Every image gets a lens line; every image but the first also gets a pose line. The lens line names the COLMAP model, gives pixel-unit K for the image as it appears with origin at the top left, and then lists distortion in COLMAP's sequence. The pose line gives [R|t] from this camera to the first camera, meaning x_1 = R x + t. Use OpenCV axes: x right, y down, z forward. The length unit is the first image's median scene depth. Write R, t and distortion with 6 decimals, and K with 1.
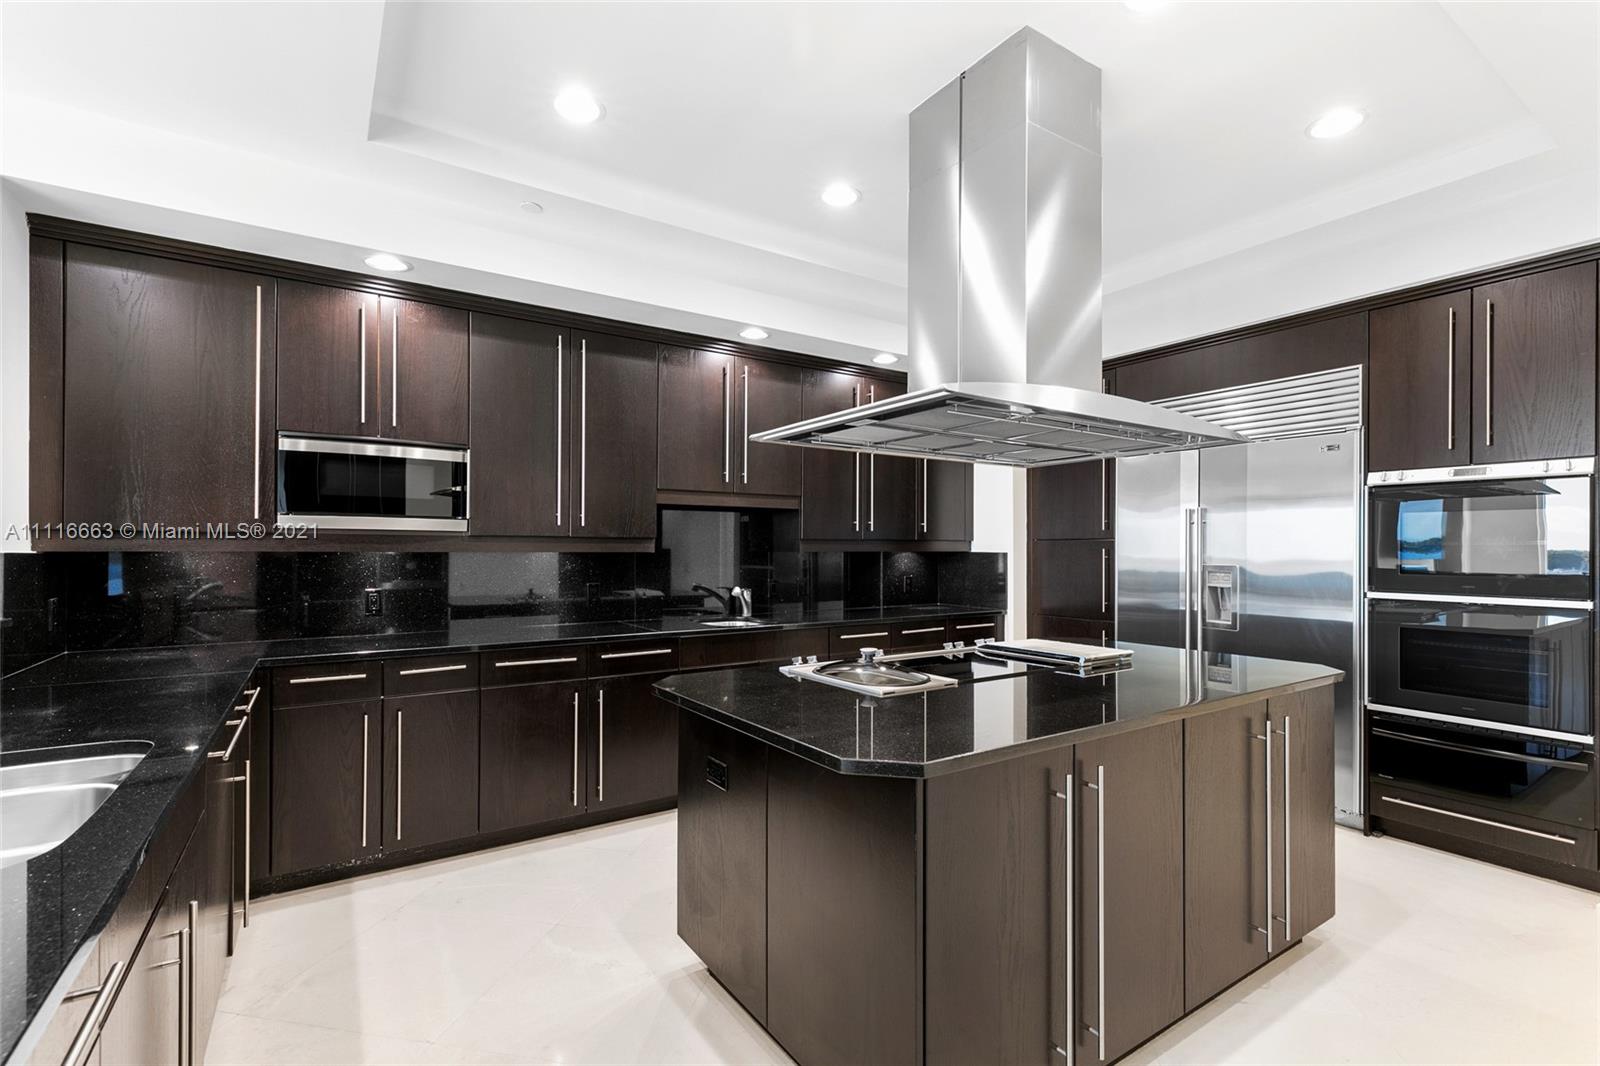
lens RADIAL K [[726.2, 0, 798.7], [0, 726.2, 545.8], [0, 0, 1]] dist [0.001106, 0.000025]
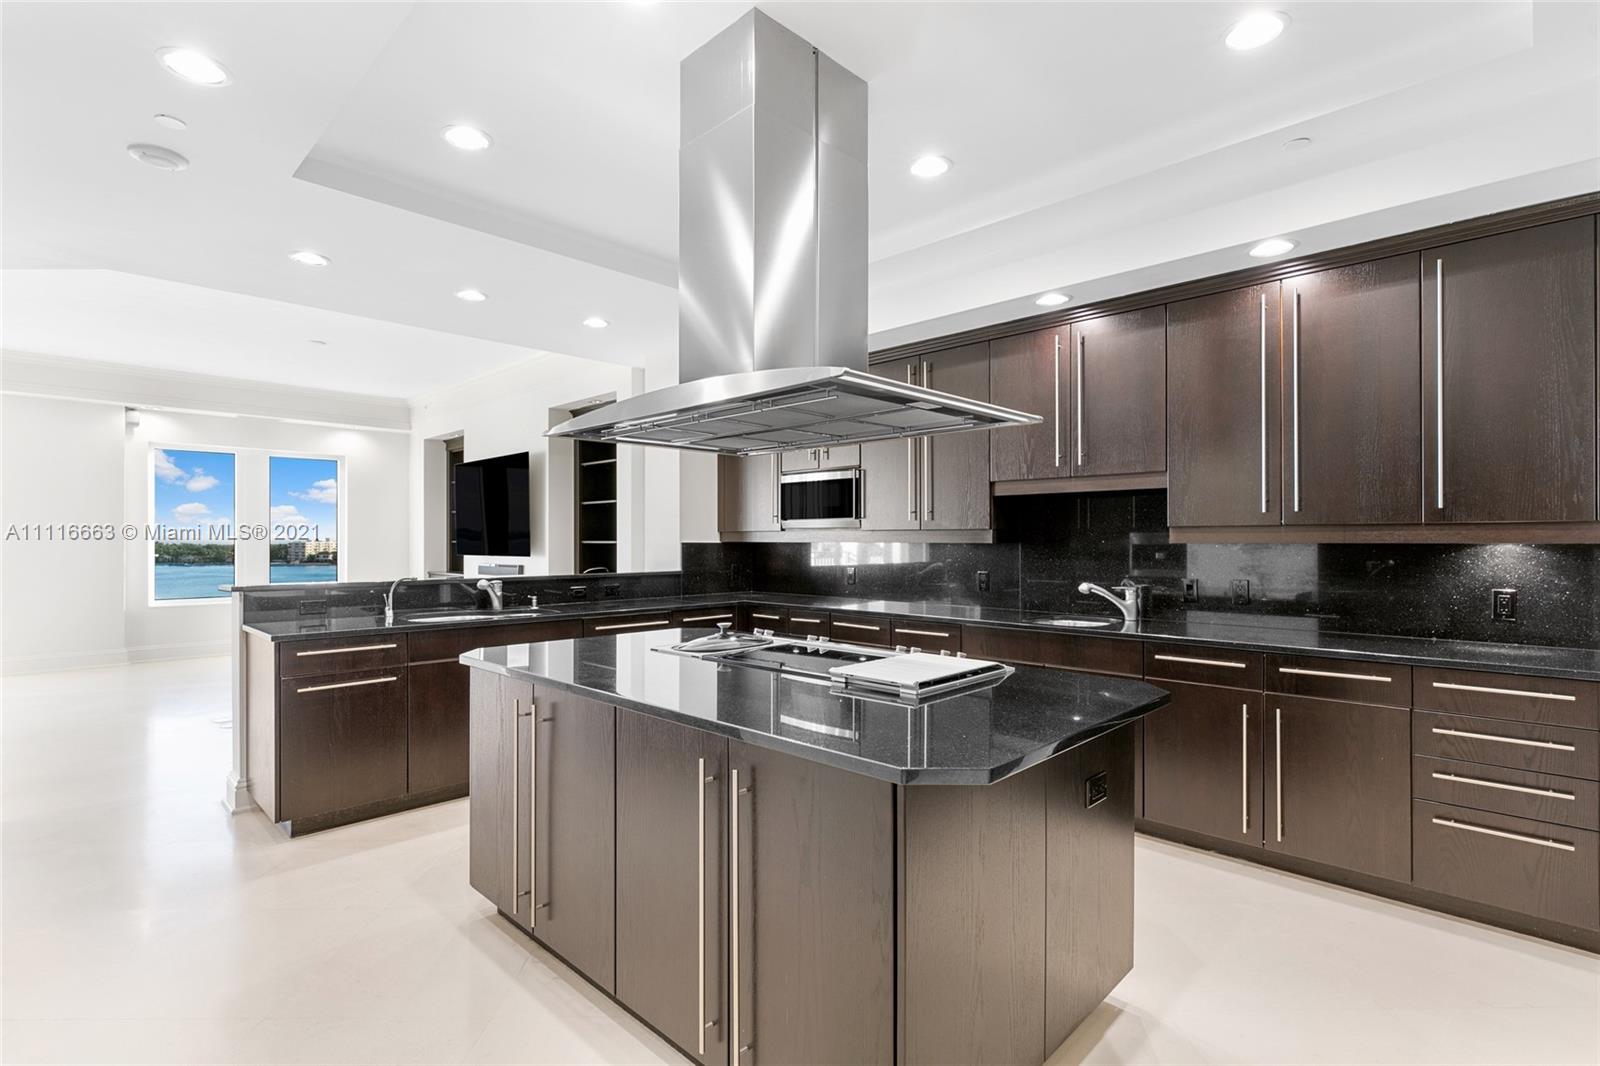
lens RADIAL K [[746.3, 0, 800.0], [0, 746.3, 533.0], [0, 0, 1]] dist [-0.034880, -0.000115]
pose [[0.208977, -0.011279, -0.977856, 0.444537], [0.006542, 0.999927, -0.010136, 0.002207], [0.977899, -0.004279, 0.209035, 0.292509]]
